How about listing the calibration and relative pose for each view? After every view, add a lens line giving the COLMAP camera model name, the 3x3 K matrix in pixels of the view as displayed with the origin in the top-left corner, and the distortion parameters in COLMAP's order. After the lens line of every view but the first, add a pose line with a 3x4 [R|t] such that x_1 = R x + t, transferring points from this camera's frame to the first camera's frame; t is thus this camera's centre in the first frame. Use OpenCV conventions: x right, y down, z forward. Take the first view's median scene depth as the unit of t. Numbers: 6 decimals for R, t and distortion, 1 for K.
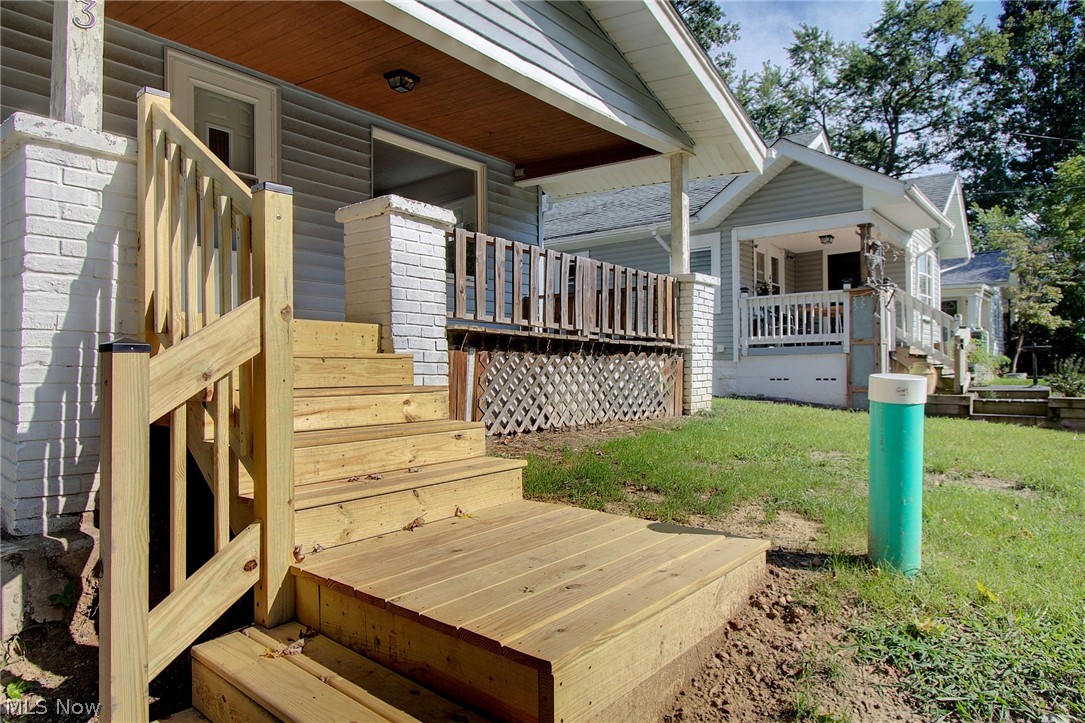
lens RADIAL K [[681.0, 0, 542.9], [0, 681.0, 359.3], [0, 0, 1]] dist [0.004174, -0.005482]
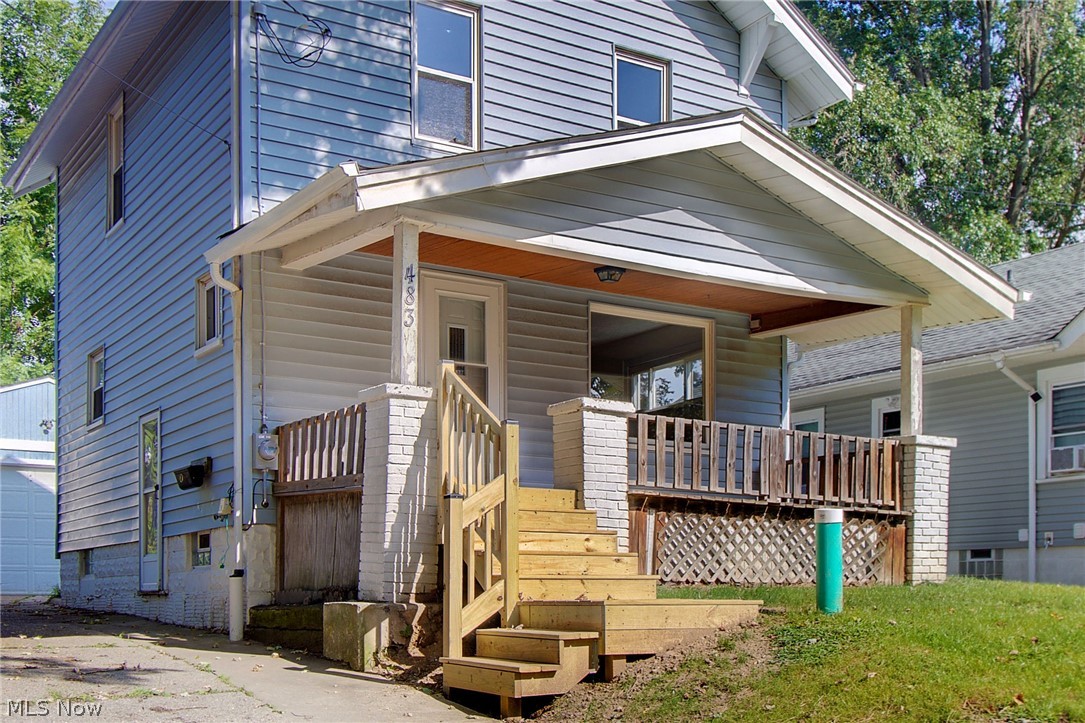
lens RADIAL K [[1250.1, 0, 540.3], [0, 1250.1, 361.1], [0, 0, 1]] dist [0.075262, 0.000000]
pose [[0.946129, -0.053994, -0.319256, 0.436452], [-0.000628, 0.985690, -0.168566, 0.099855], [0.323789, 0.159685, 0.932556, -1.212636]]
